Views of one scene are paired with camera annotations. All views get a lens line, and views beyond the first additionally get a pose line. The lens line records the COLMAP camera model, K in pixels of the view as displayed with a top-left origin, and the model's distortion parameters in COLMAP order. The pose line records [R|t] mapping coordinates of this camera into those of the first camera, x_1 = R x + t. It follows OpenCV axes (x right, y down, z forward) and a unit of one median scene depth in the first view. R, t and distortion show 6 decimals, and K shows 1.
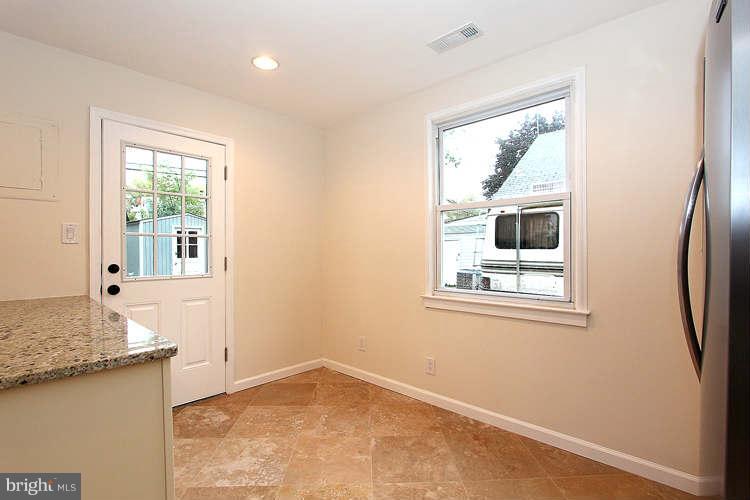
lens RADIAL K [[359.2, 0, 368.6], [0, 359.2, 254.7], [0, 0, 1]] dist [-0.008958, -0.000112]
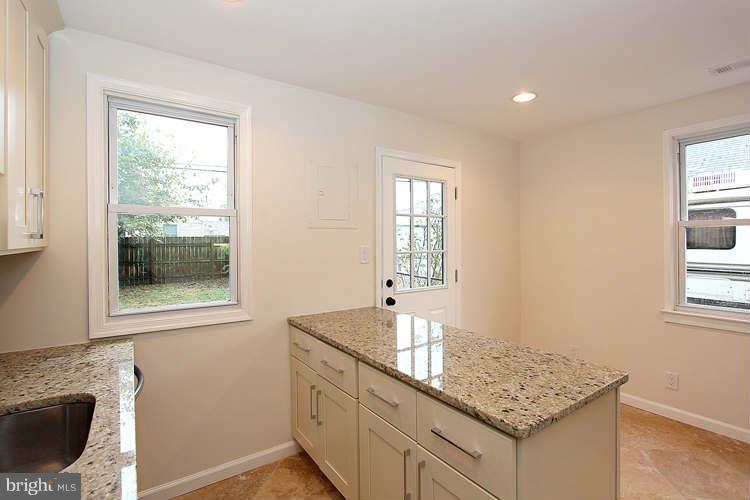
lens RADIAL K [[359.2, 0, 362.8], [0, 359.2, 248.4], [0, 0, 1]] dist [-0.008958, -0.000112]
pose [[0.979695, -0.001302, -0.200491, -0.472878], [0.003635, 0.999930, 0.011269, -0.074261], [0.200462, -0.011769, 0.979631, -0.141790]]
